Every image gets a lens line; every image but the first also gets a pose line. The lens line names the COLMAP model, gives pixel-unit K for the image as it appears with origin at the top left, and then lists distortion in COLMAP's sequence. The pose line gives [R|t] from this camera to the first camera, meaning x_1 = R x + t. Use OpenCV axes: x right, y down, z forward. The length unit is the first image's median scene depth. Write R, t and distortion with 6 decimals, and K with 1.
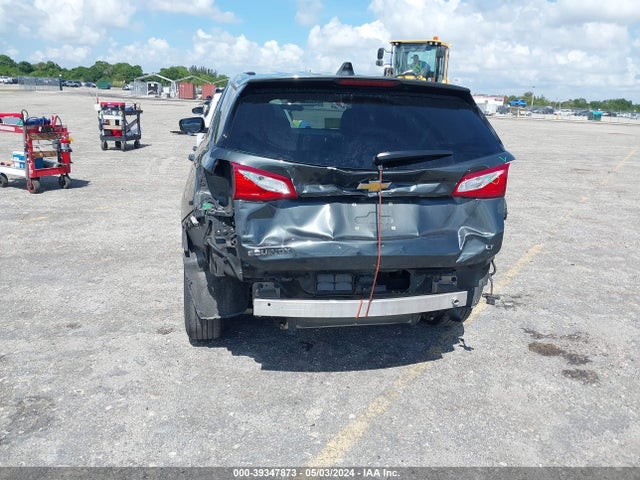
lens RADIAL K [[519.7, 0, 322.3], [0, 519.7, 238.5], [0, 0, 1]] dist [0.009166, -0.009331]
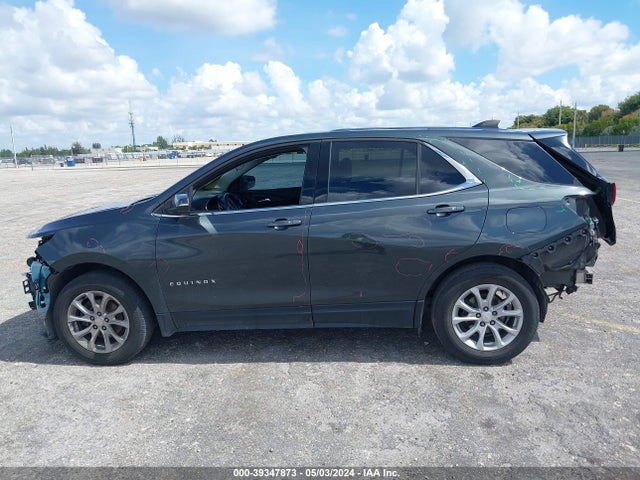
lens RADIAL K [[519.7, 0, 317.9], [0, 519.7, 238.8], [0, 0, 1]] dist [0.009166, -0.009331]
pose [[0.243225, -0.228869, 0.942582, -1.595300], [0.302869, 0.941097, 0.150356, -0.411309], [-0.921473, 0.248909, 0.298215, 1.157558]]
